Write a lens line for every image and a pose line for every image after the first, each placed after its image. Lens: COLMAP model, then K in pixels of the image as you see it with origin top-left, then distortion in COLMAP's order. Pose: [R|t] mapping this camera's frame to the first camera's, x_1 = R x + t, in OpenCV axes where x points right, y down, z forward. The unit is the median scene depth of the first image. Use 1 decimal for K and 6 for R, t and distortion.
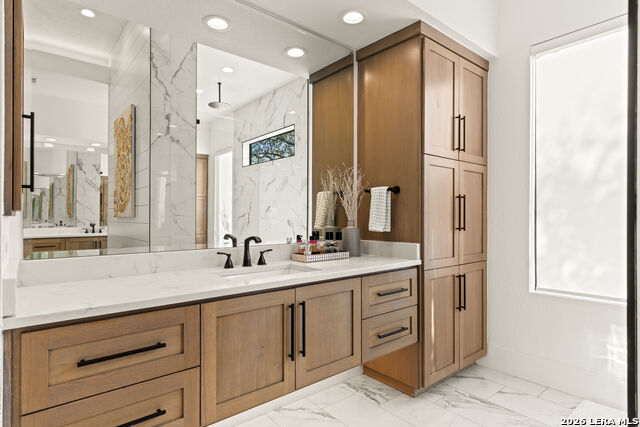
lens RADIAL K [[354.4, 0, 322.1], [0, 354.4, 216.7], [0, 0, 1]] dist [0.000762, -0.000116]
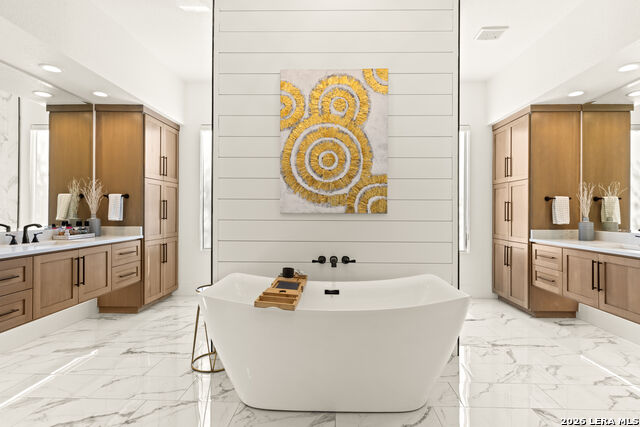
lens RADIAL K [[332.9, 0, 322.9], [0, 332.9, 212.9], [0, 0, 1]] dist [0.006694, 0.001864]
pose [[0.662999, 0.000975, 0.748619, -0.377870], [-0.004713, 0.999985, 0.002872, -0.003539], [-0.748605, -0.005432, 0.662994, -0.803077]]
